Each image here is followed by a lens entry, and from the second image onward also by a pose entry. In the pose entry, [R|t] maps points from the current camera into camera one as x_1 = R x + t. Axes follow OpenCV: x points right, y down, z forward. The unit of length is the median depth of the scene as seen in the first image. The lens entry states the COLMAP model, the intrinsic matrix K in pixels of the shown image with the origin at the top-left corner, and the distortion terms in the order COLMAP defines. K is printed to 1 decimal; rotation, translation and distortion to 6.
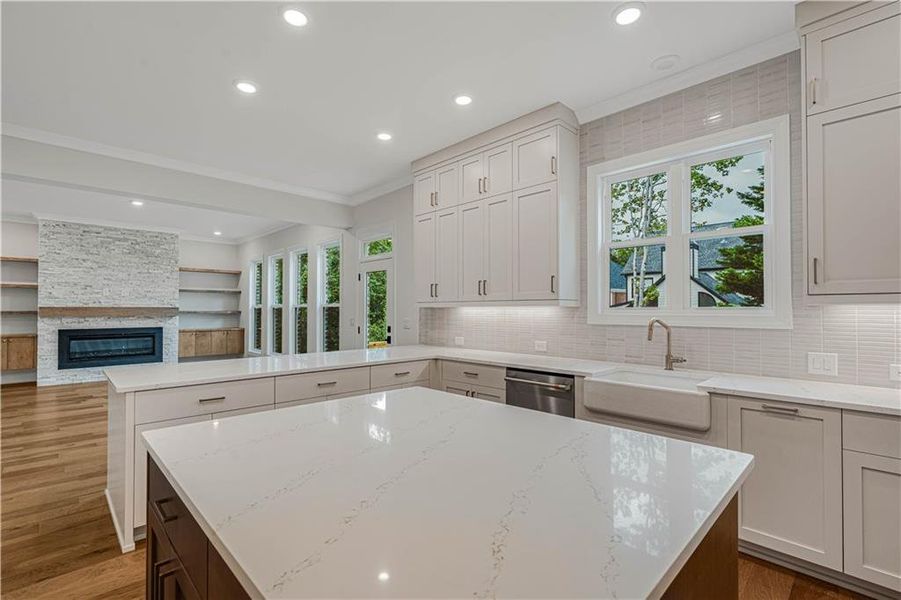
lens RADIAL K [[410.1, 0, 446.4], [0, 410.1, 306.2], [0, 0, 1]] dist [-0.000675, -0.000031]
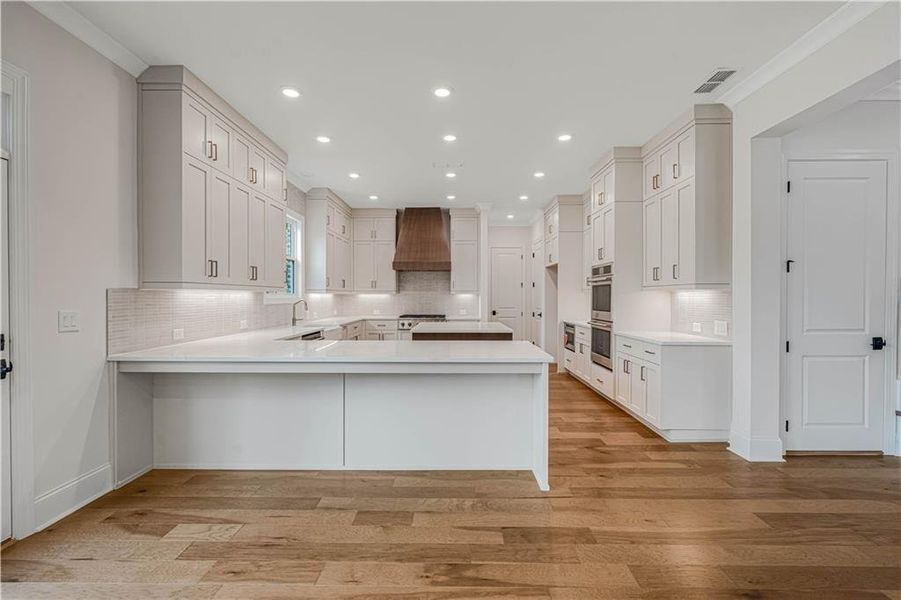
lens RADIAL K [[403.3, 0, 453.4], [0, 403.3, 297.8], [0, 0, 1]] dist [-0.002640, -0.000111]
pose [[-0.716297, -0.004673, 0.697780, -1.177054], [-0.008813, 0.999958, -0.002351, 0.018383], [-0.697740, -0.007833, -0.716309, 1.624788]]
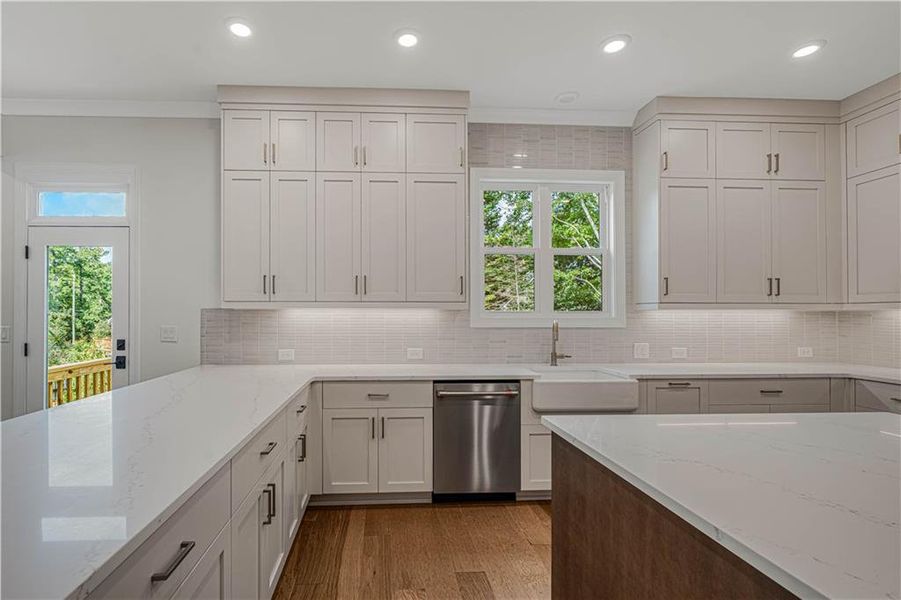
lens RADIAL K [[425.4, 0, 401.7], [0, 425.4, 310.8], [0, 0, 1]] dist [-0.003090, 0.000758]
pose [[0.660703, 0.005148, 0.750630, -0.555632], [-0.008059, 0.999967, 0.000235, 0.004865], [-0.750604, -0.006204, 0.660723, 0.469726]]
